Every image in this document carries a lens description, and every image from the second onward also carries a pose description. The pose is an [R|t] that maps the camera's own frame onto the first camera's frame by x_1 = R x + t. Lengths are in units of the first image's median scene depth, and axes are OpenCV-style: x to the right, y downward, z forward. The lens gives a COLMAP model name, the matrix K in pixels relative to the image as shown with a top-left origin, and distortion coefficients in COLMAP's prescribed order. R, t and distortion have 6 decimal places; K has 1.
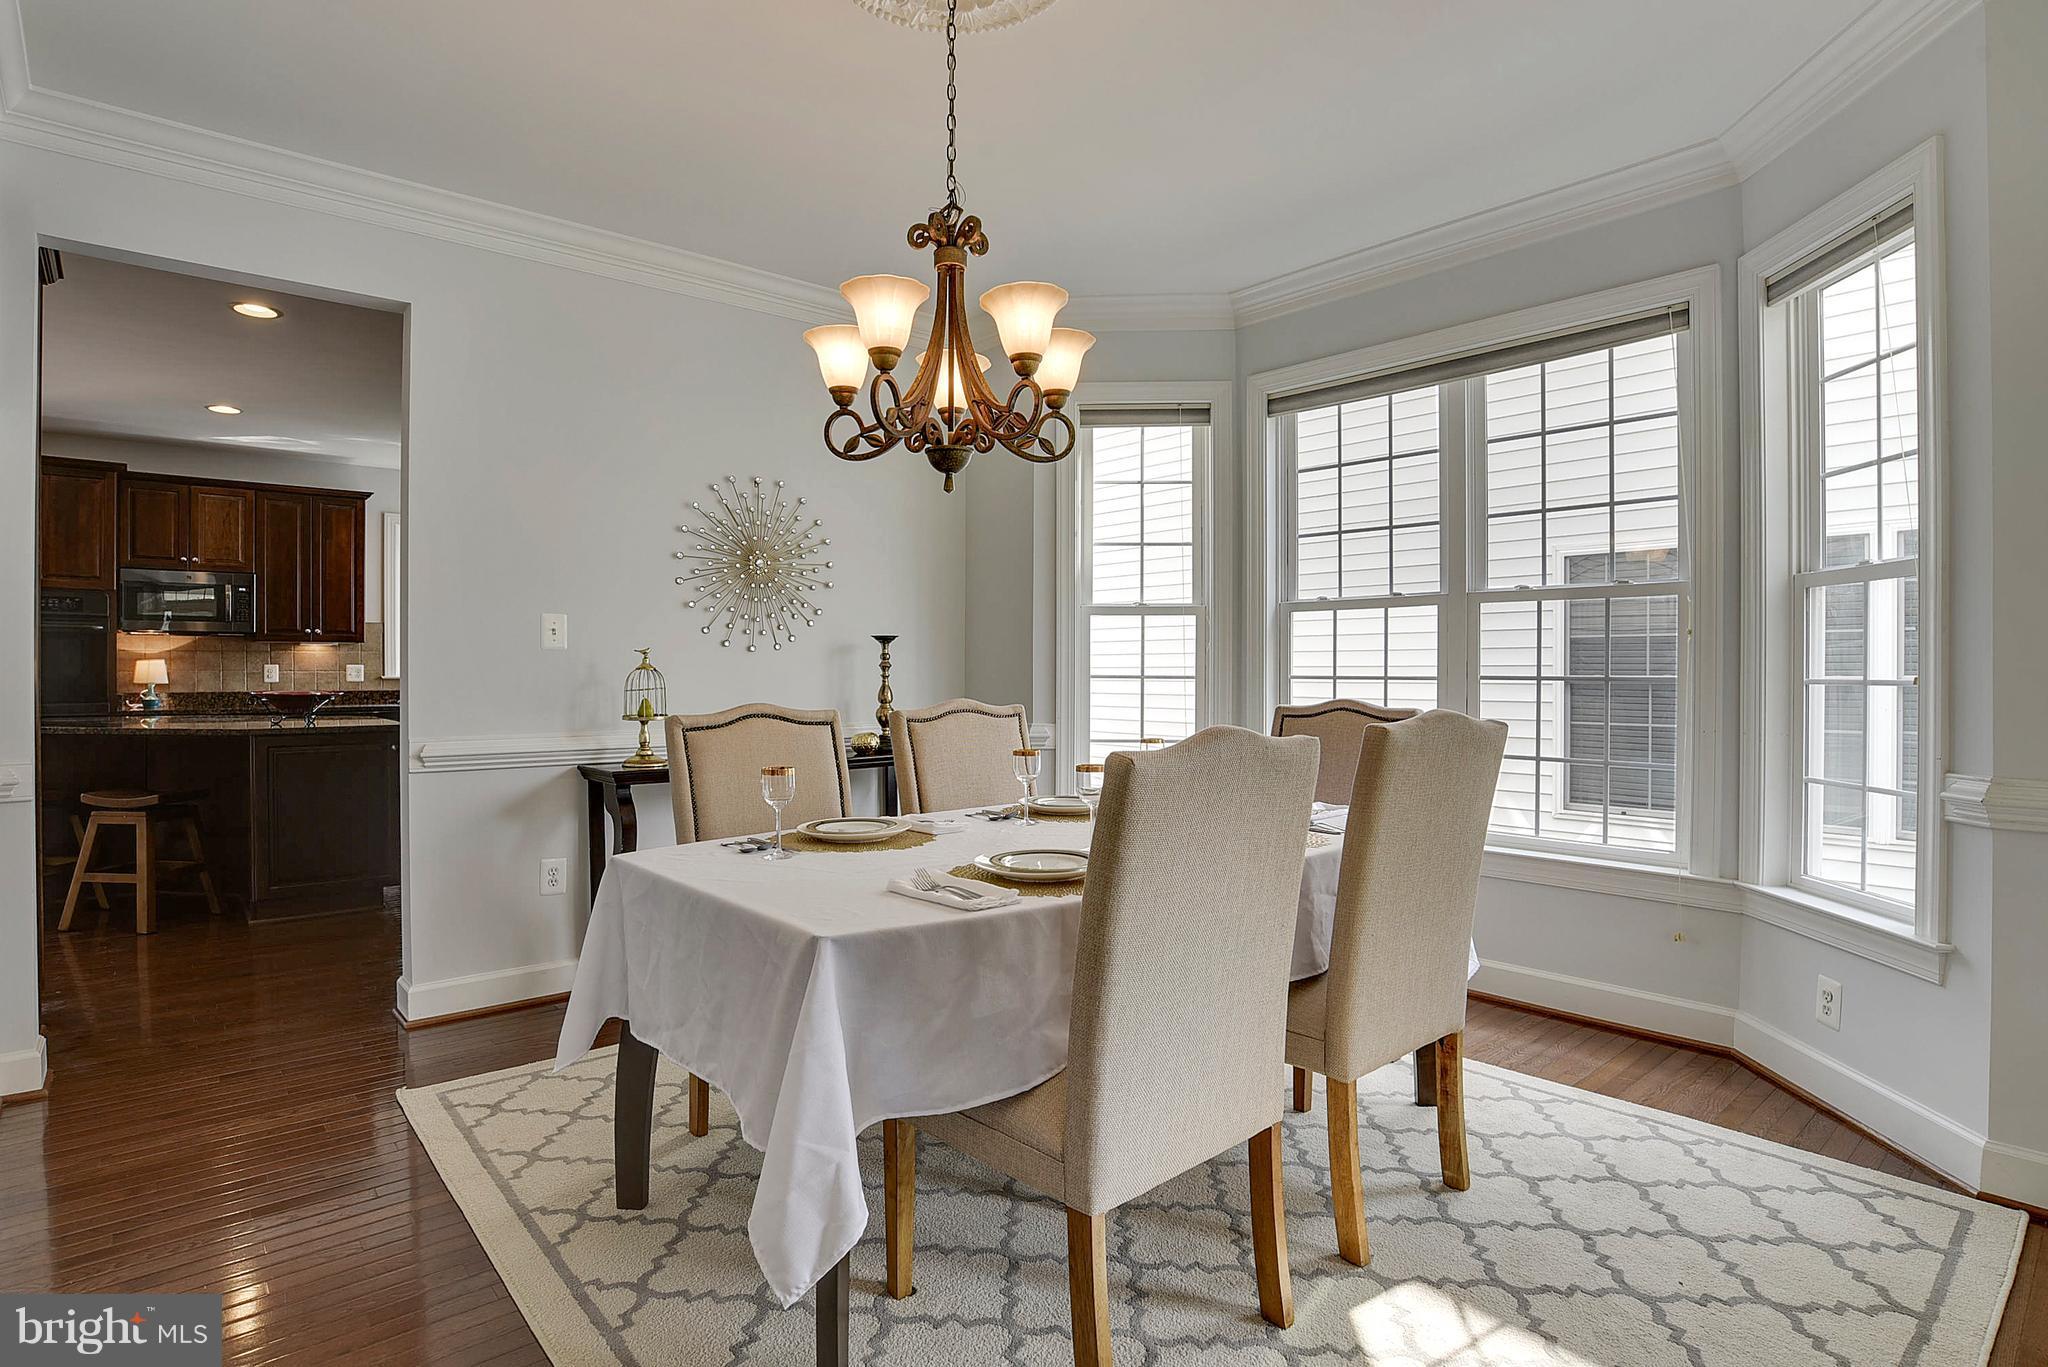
lens RADIAL K [[1048.4, 0, 1019.6], [0, 1048.4, 678.2], [0, 0, 1]] dist [-0.047100, 0.002262]
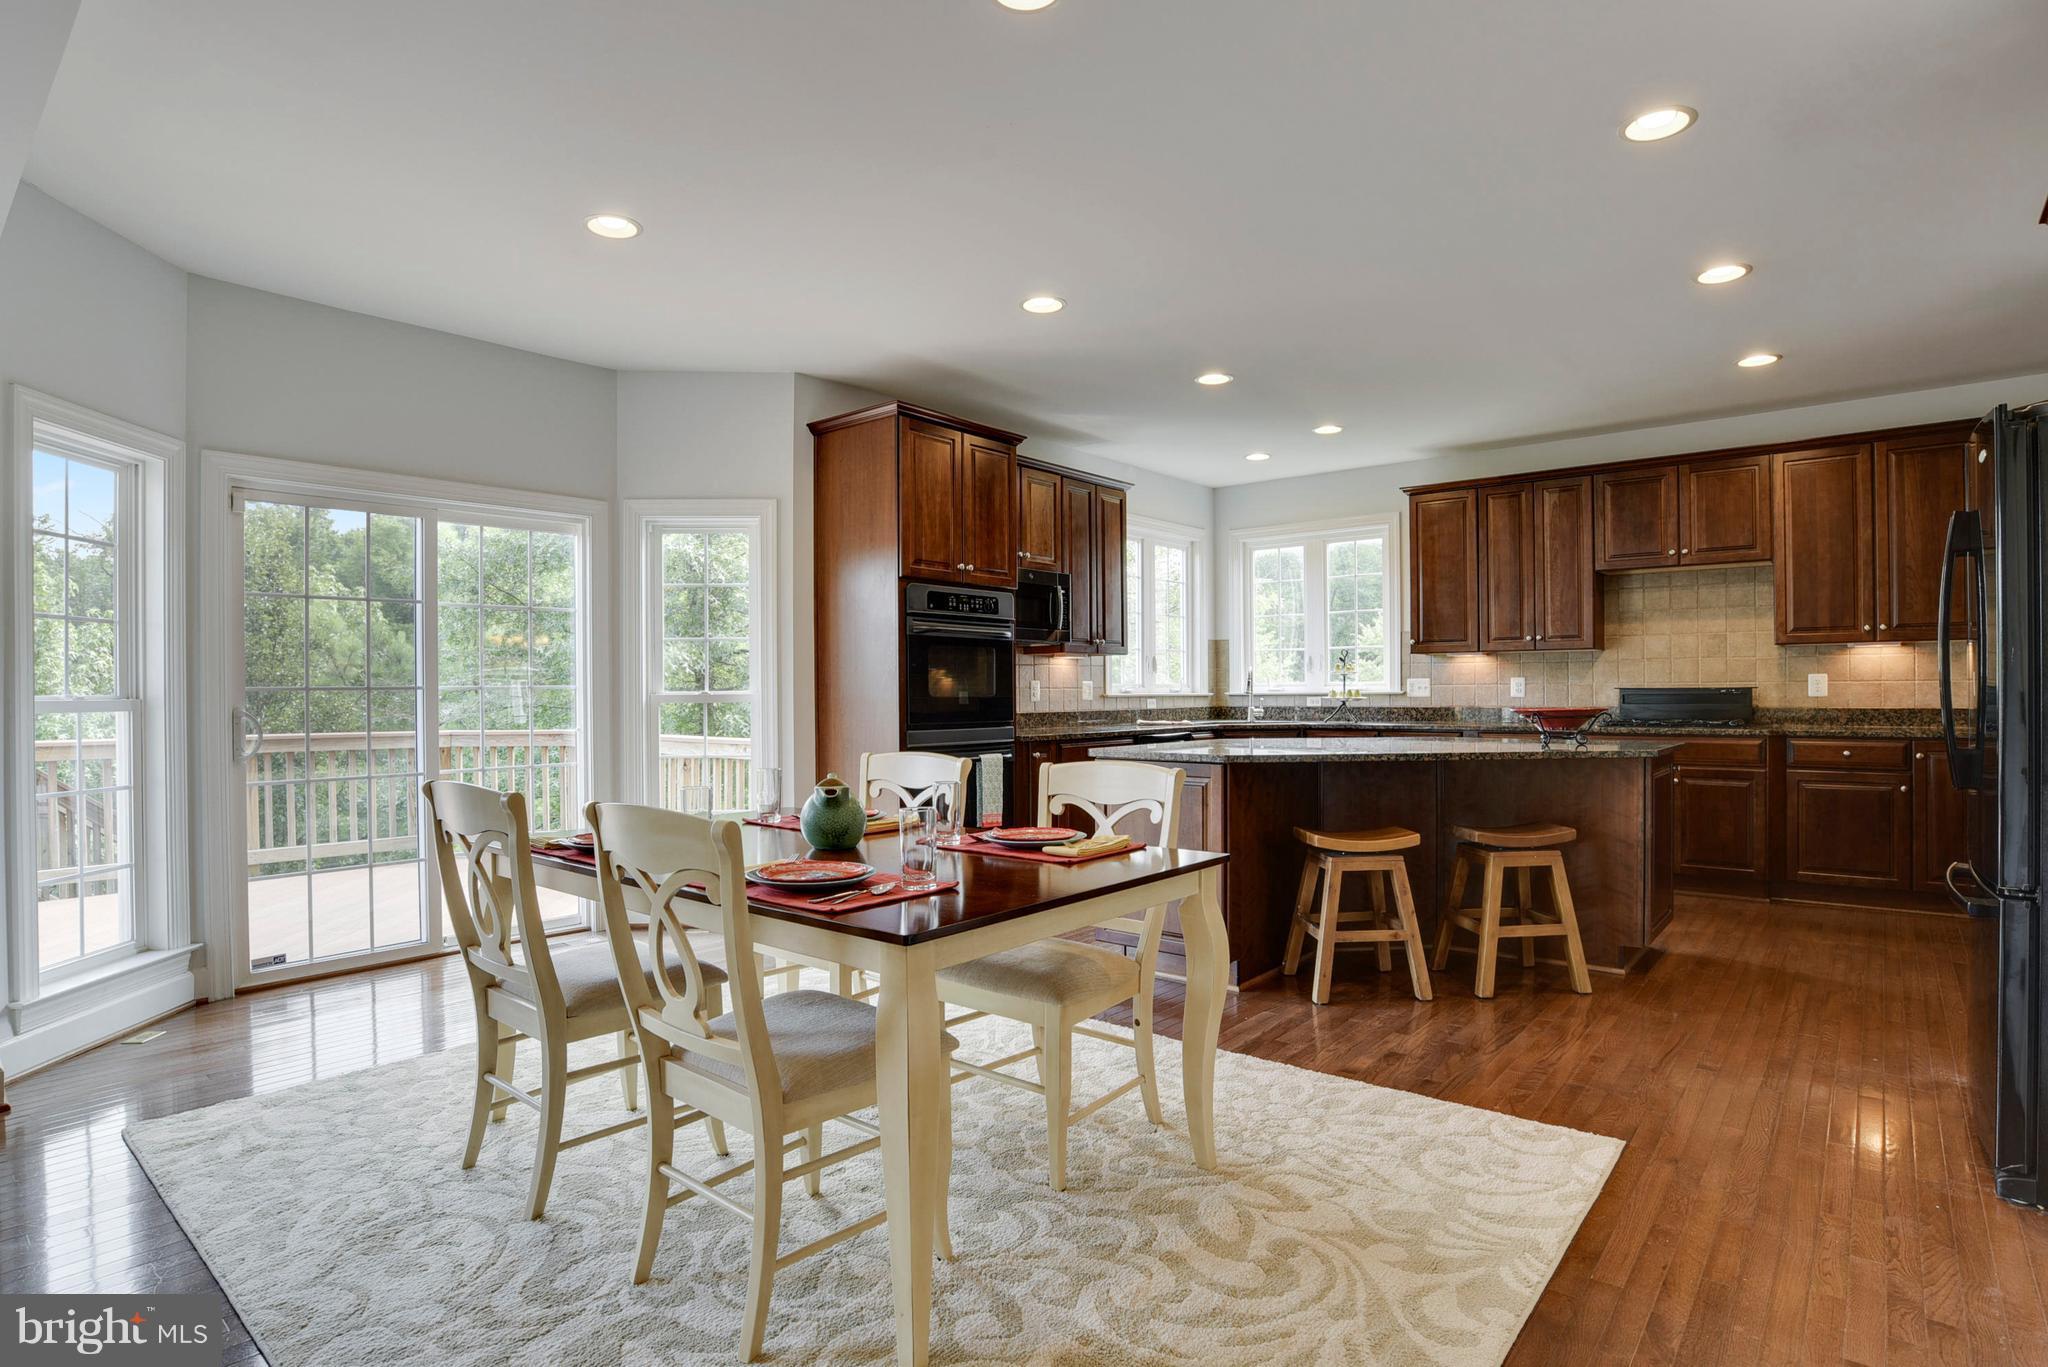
lens RADIAL K [[1048.4, 0, 1036.5], [0, 1048.4, 686.6], [0, 0, 1]] dist [-0.047100, 0.002262]
pose [[0.985058, 0.004368, 0.172168, -0.914144], [-0.001713, 0.999877, -0.015563, 0.005557], [-0.172214, 0.015036, 0.984945, 0.137103]]
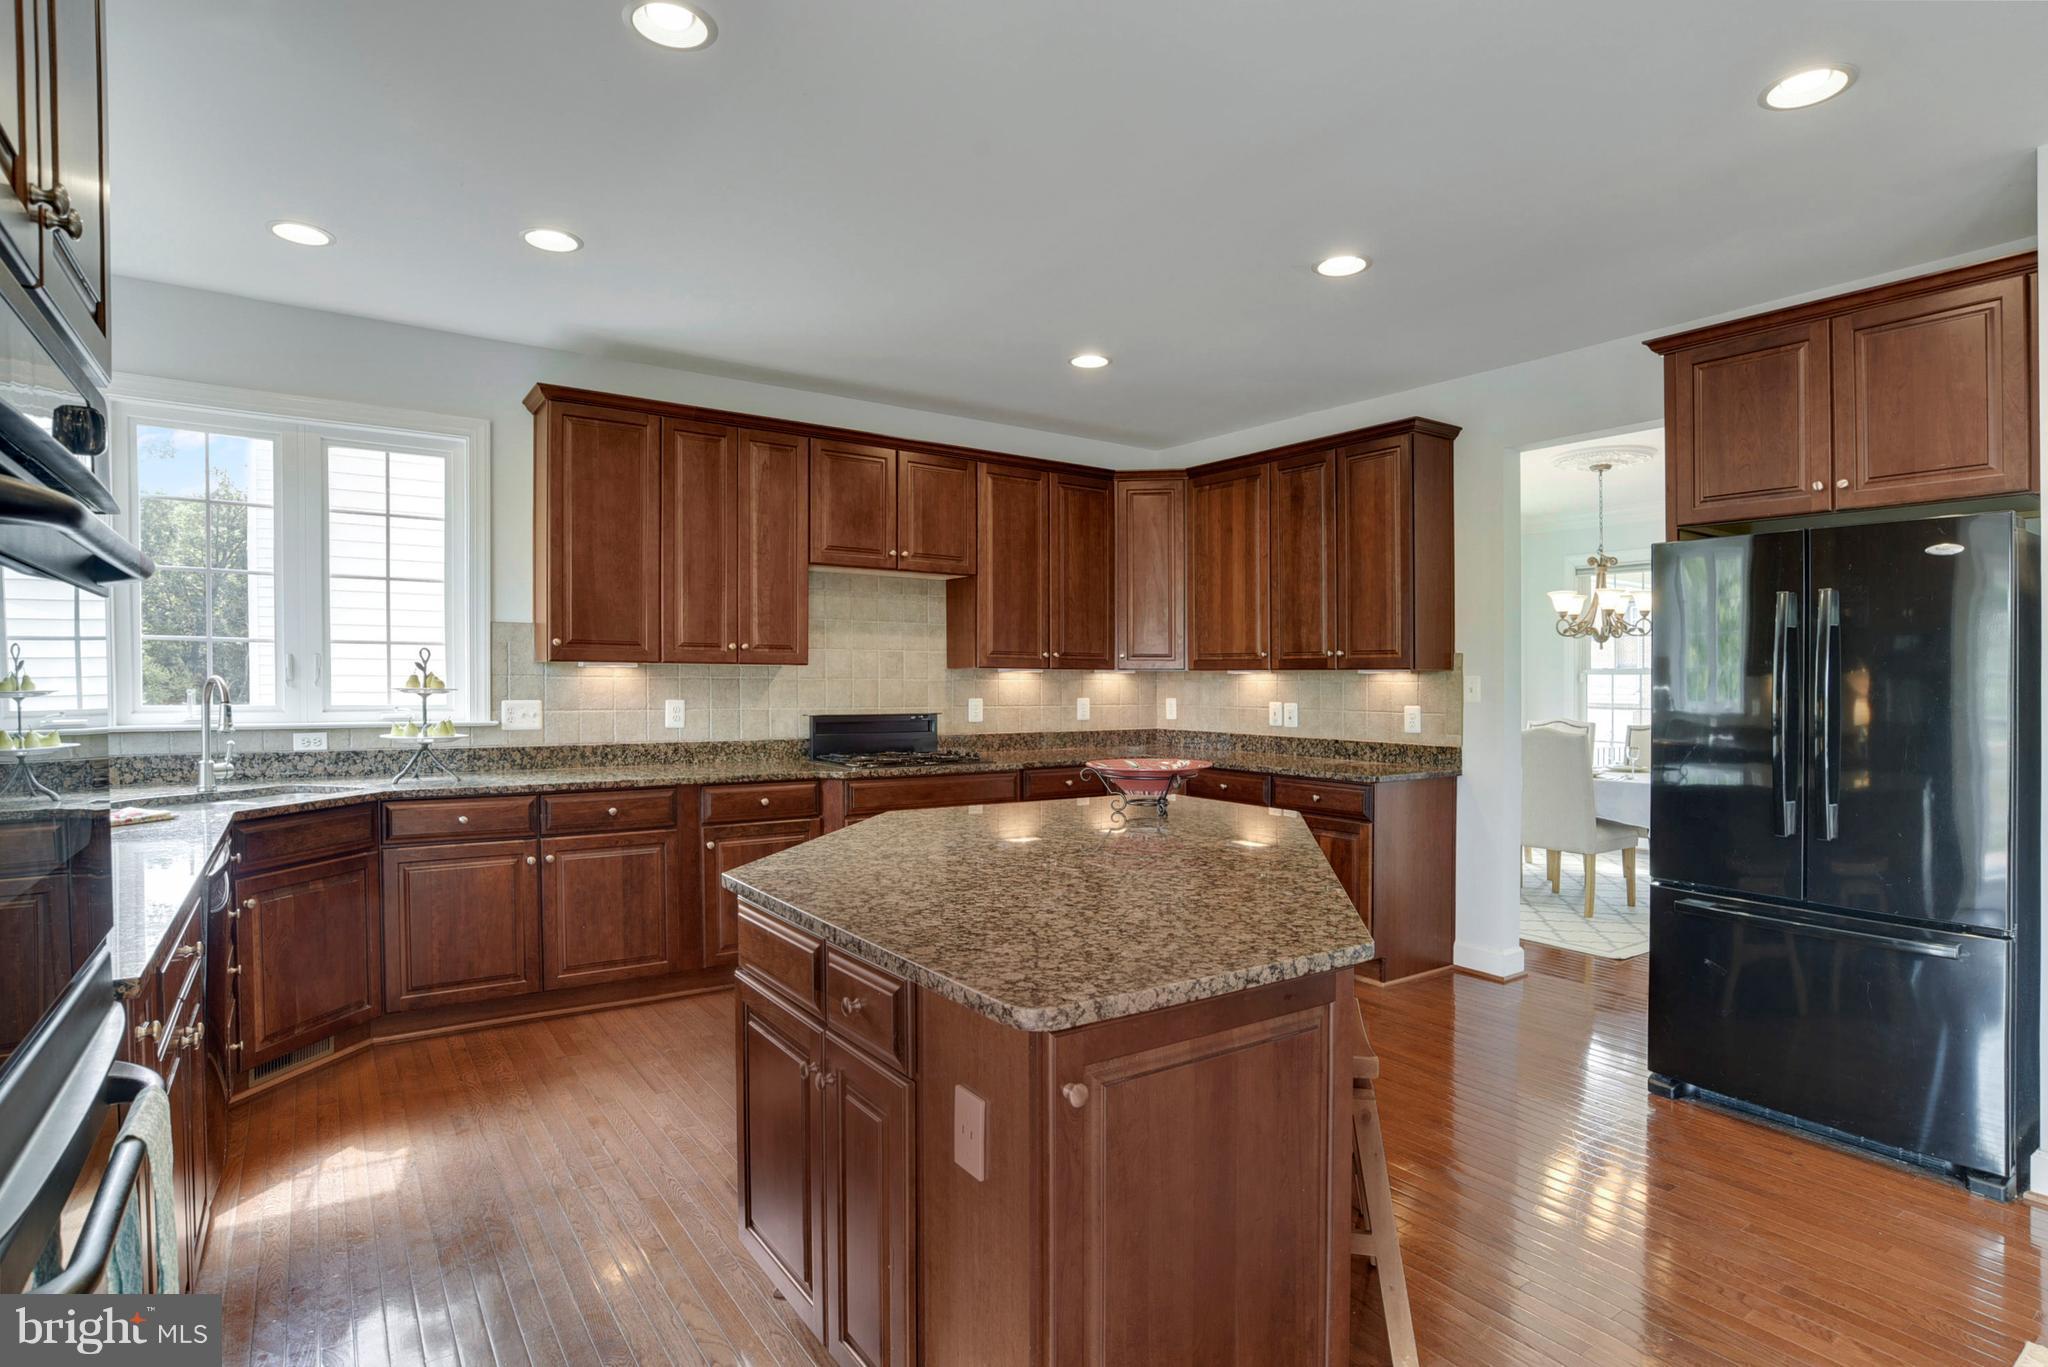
lens RADIAL K [[1048.4, 0, 1026.9], [0, 1048.4, 687.6], [0, 0, 1]] dist [-0.047100, 0.002262]
pose [[0.104078, -0.000685, 0.994569, -0.954237], [-0.003649, 0.999993, 0.001071, -0.026357], [-0.994562, -0.003741, 0.104075, 0.684017]]
